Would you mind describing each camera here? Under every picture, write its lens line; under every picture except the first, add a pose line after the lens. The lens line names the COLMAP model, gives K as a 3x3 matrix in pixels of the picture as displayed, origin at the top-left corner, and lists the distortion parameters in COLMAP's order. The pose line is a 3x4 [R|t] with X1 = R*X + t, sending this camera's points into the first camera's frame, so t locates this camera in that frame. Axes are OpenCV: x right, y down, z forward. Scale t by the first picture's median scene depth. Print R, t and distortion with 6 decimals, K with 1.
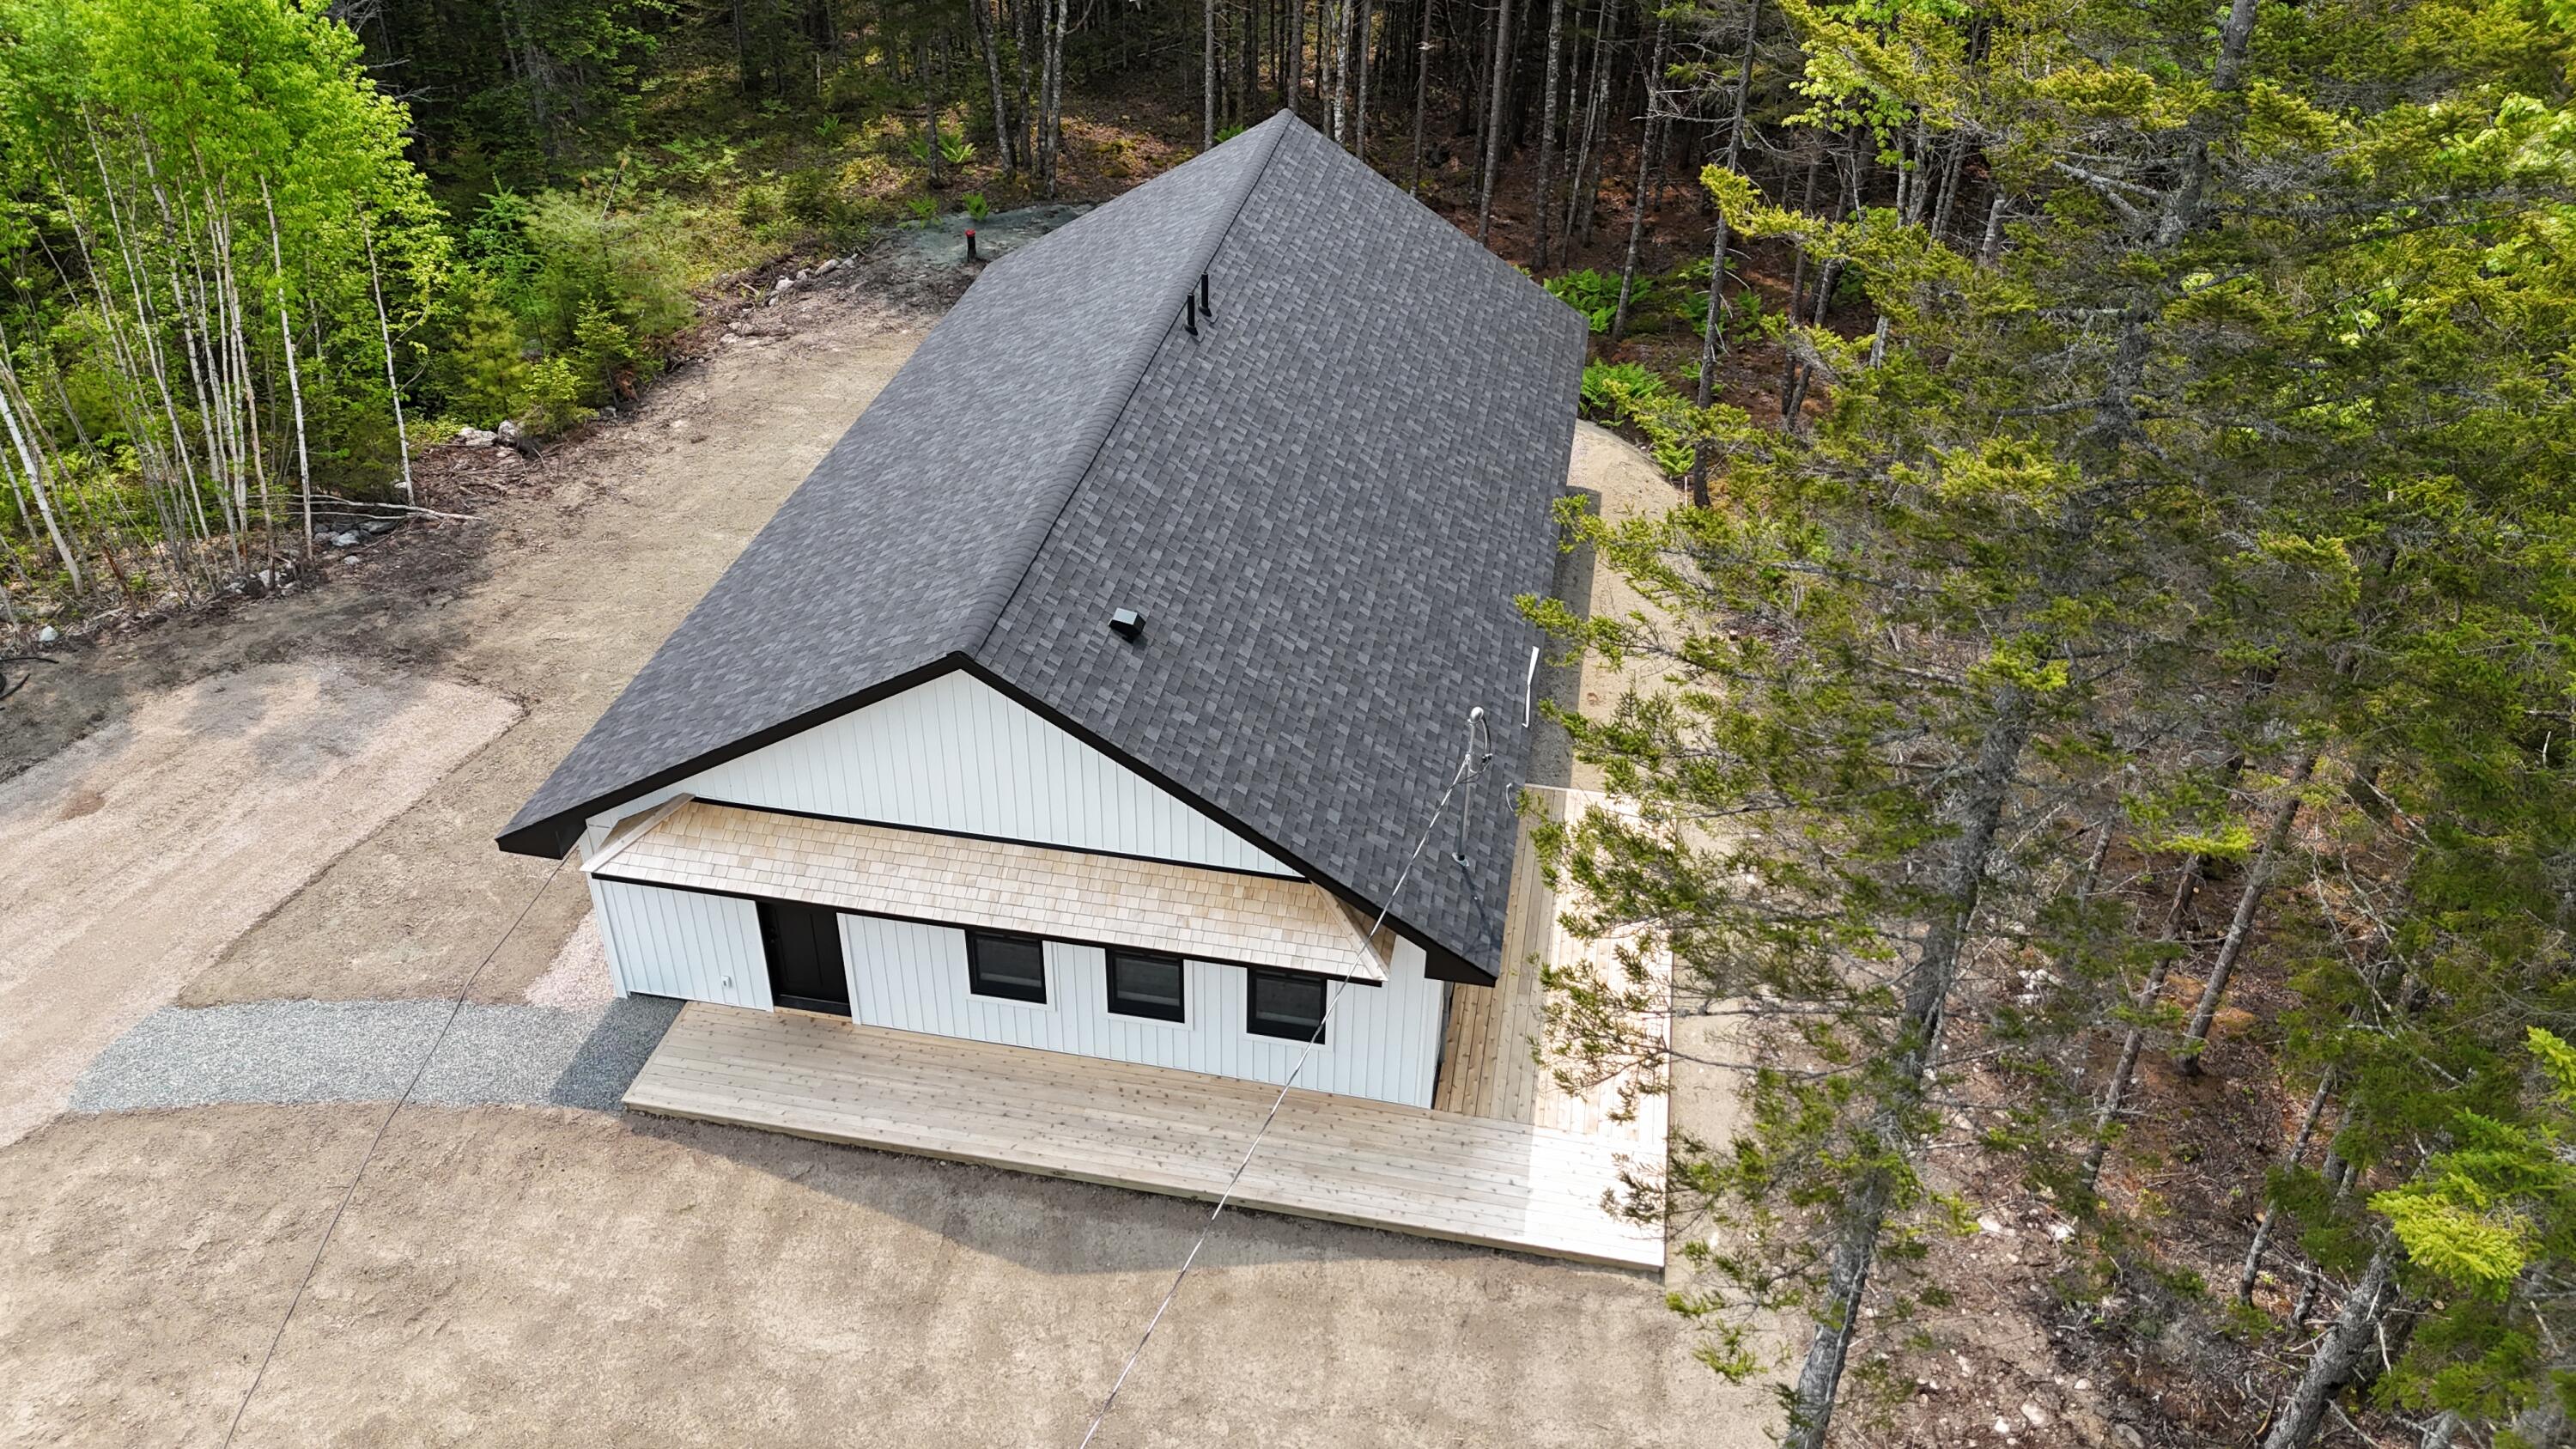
lens RADIAL K [[1902.9, 0, 1289.6], [0, 1902.9, 702.4], [0, 0, 1]] dist [0.062918, -0.053888]
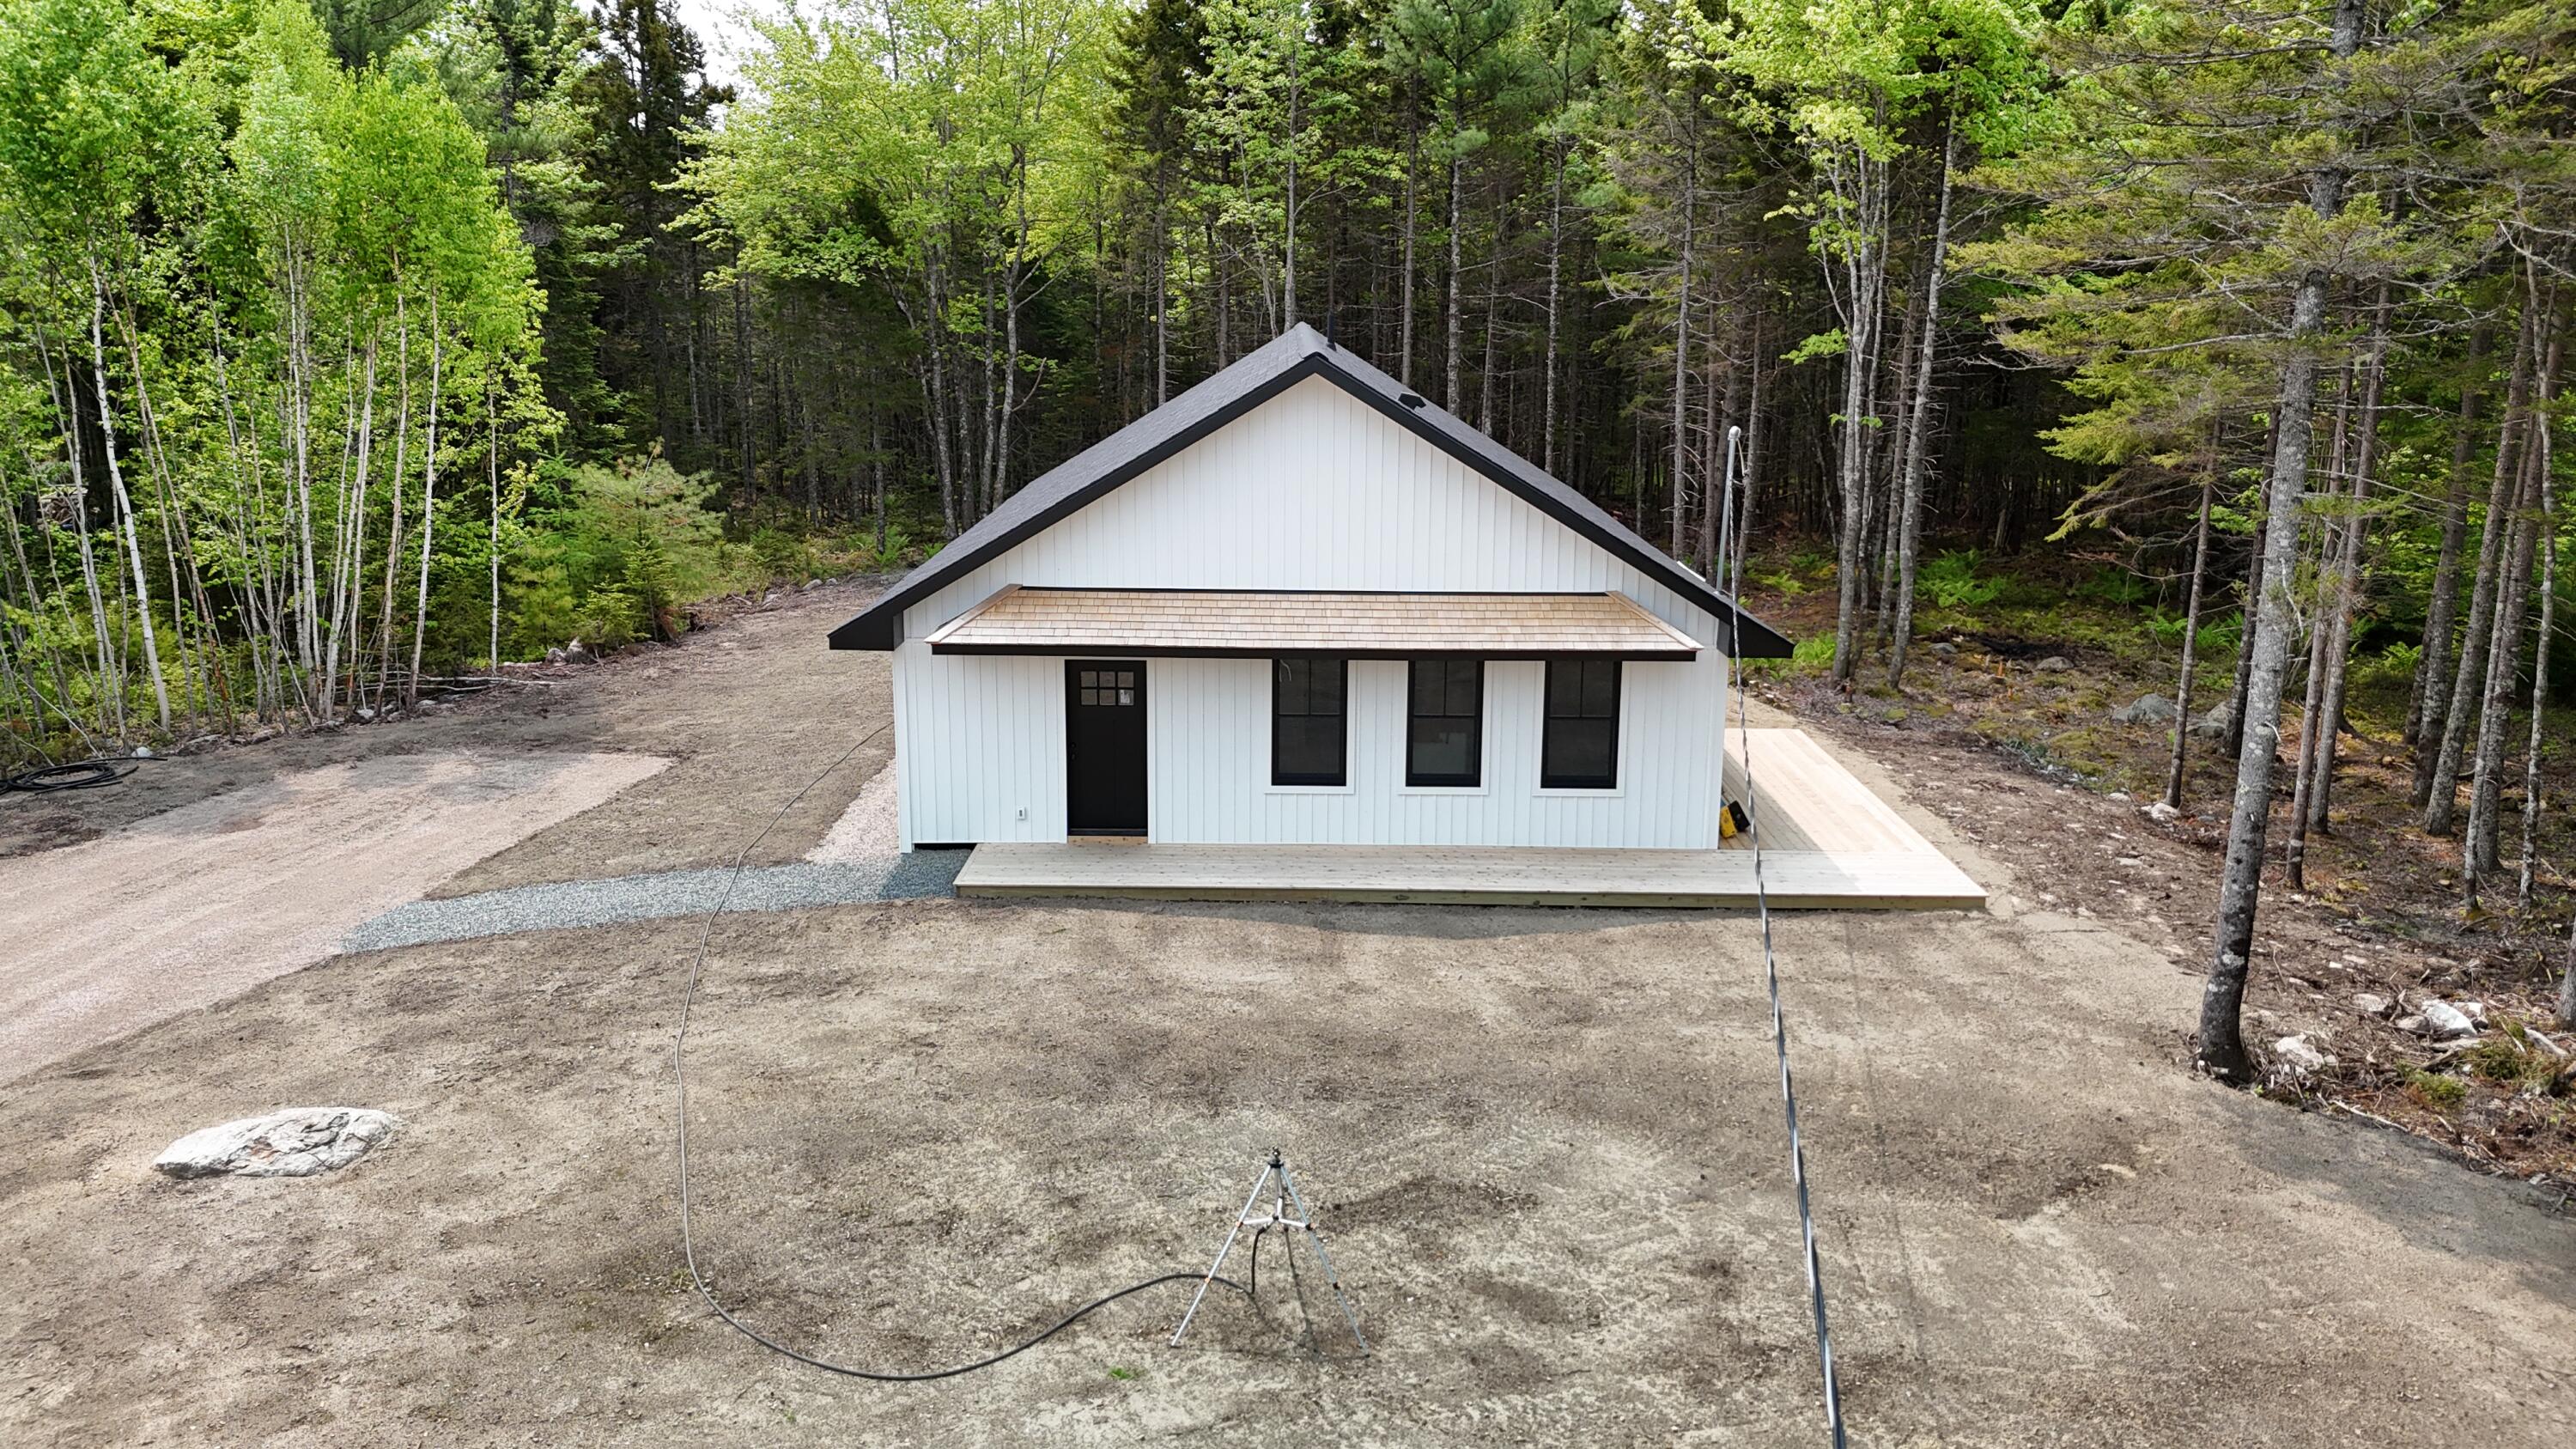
lens RADIAL K [[1902.9, 0, 1292.3], [0, 1902.9, 711.0], [0, 0, 1]] dist [0.062918, -0.053888]
pose [[0.983319, -0.051749, 0.174370, -0.363988], [0.111956, 0.927750, -0.356014, 0.527658], [-0.143348, 0.369597, 0.918068, 0.033368]]
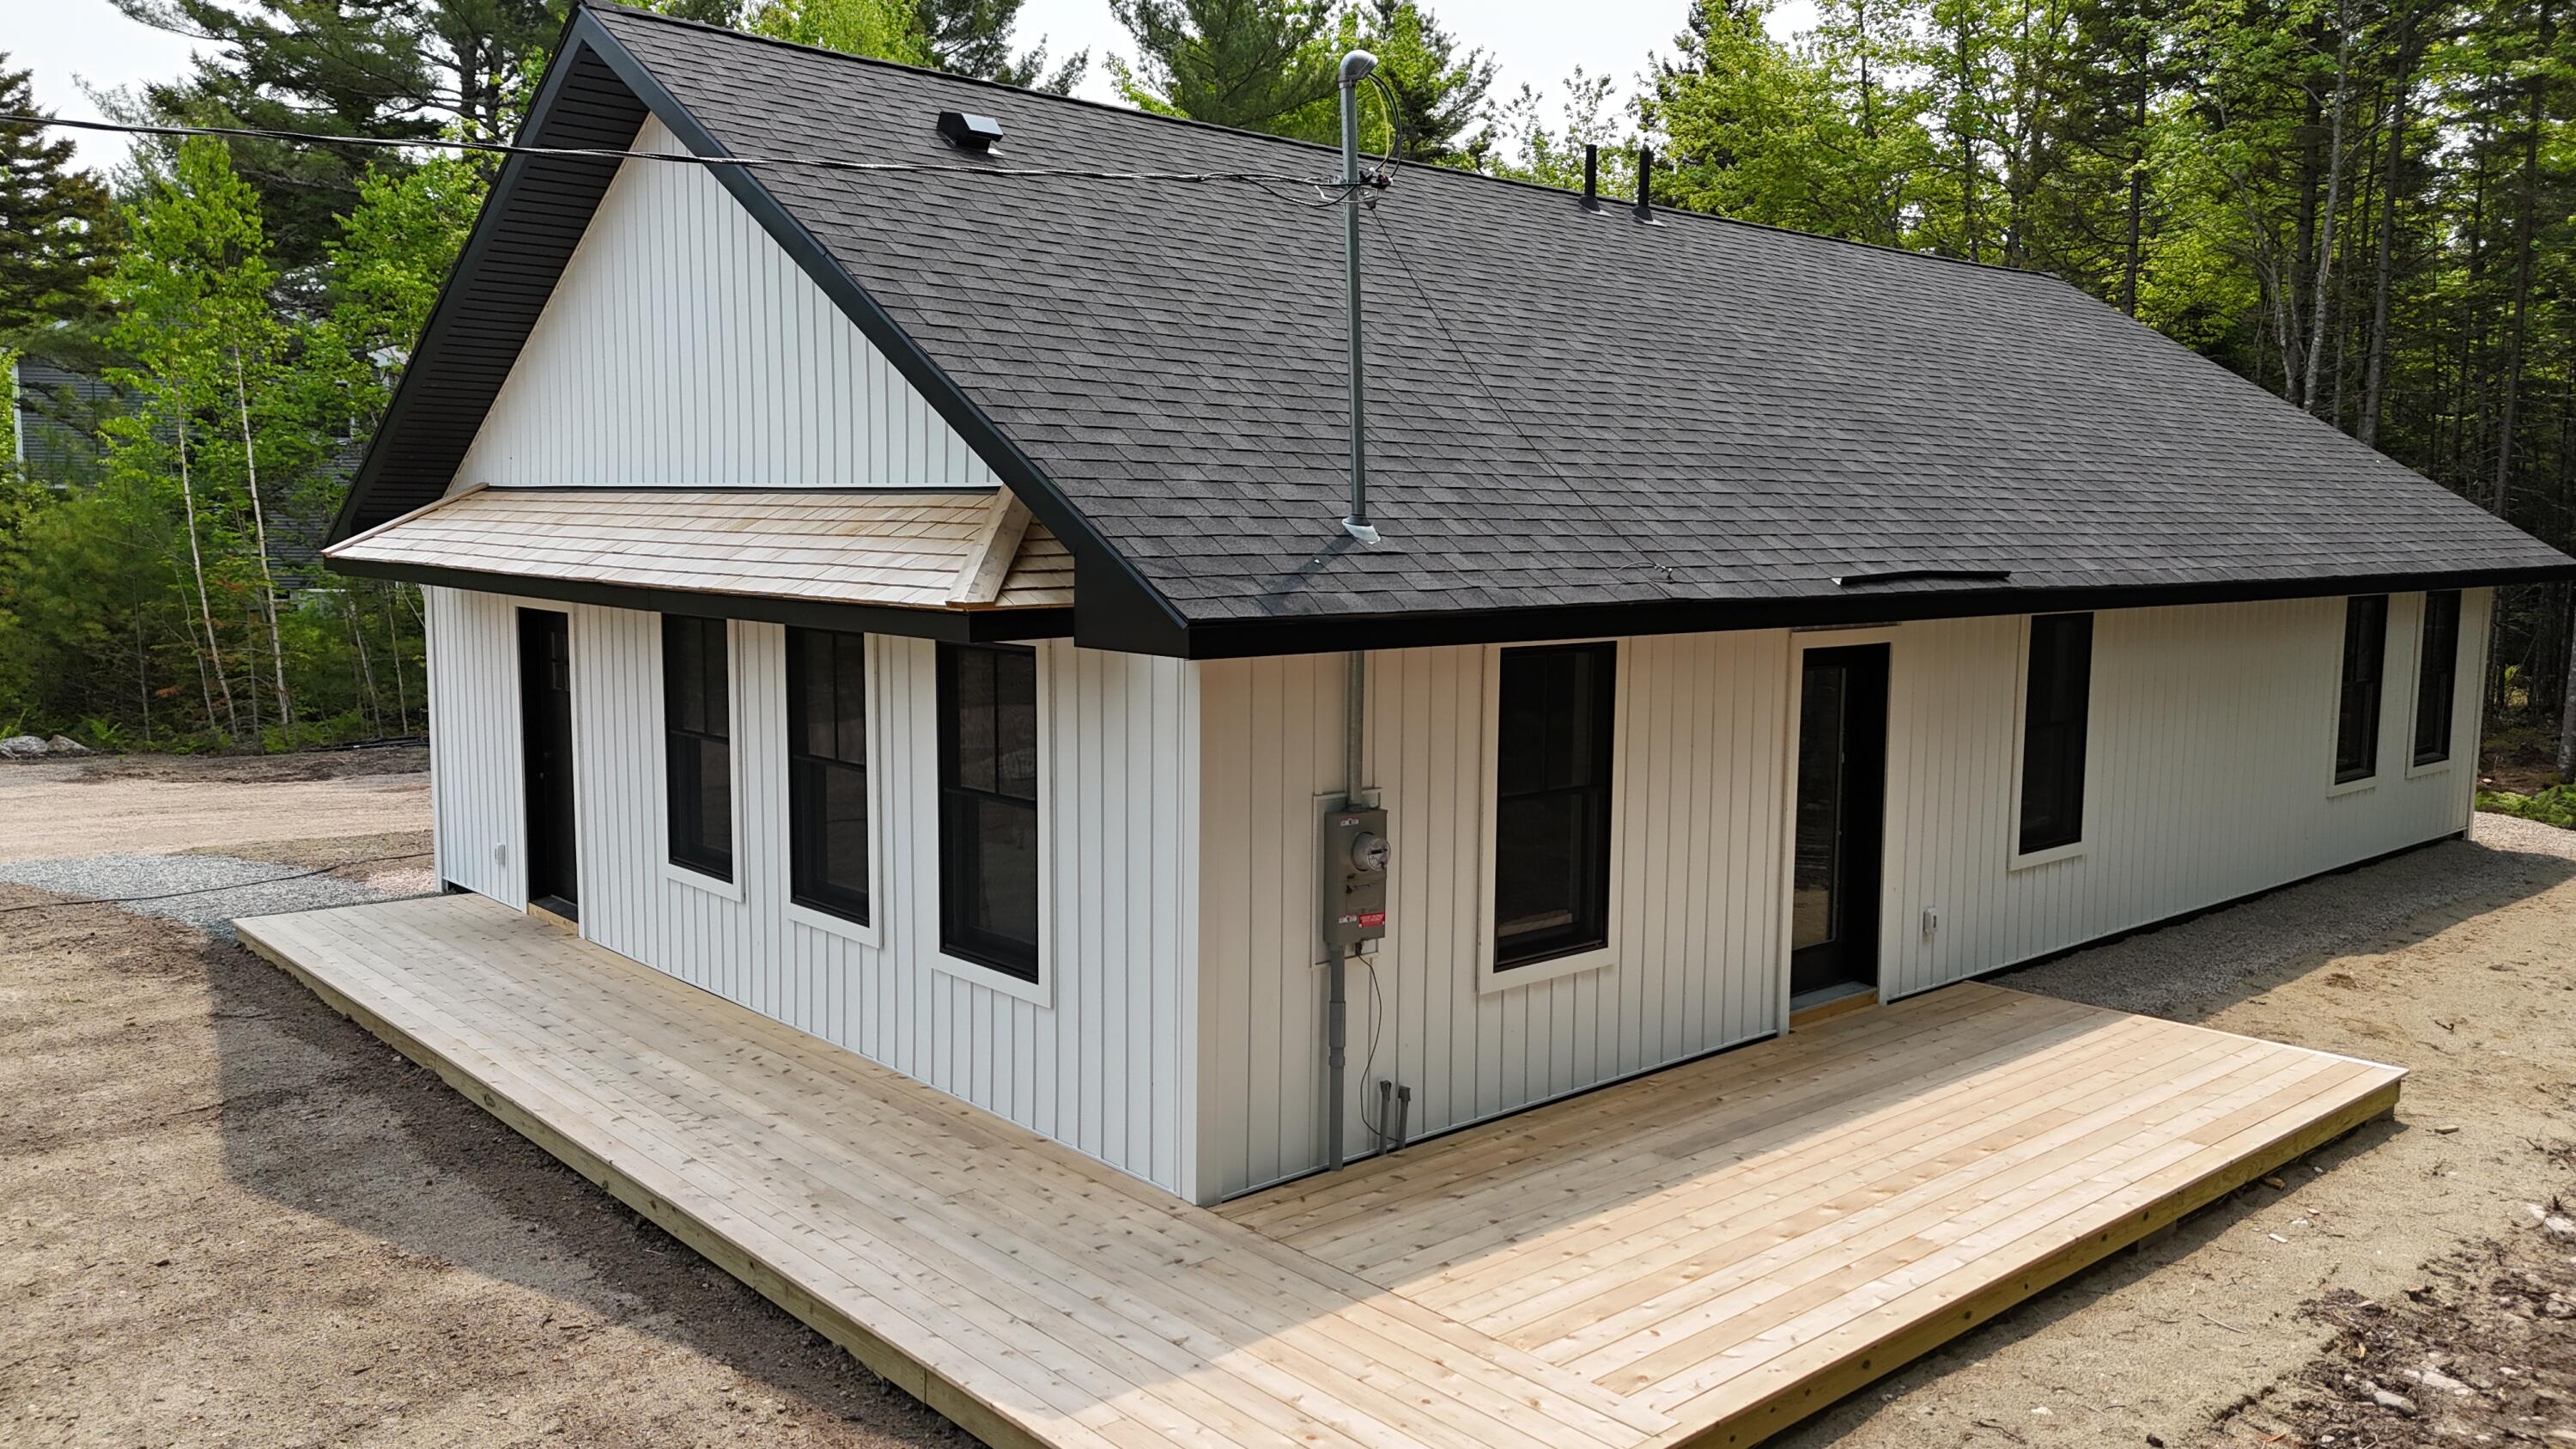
lens RADIAL K [[1902.9, 0, 1299.2], [0, 1902.9, 746.6], [0, 0, 1]] dist [0.062918, -0.053888]
pose [[0.791142, 0.061187, -0.608564, 0.340214], [-0.337802, 0.873178, -0.351355, 0.278473], [0.509887, 0.483546, 0.711477, 0.739828]]
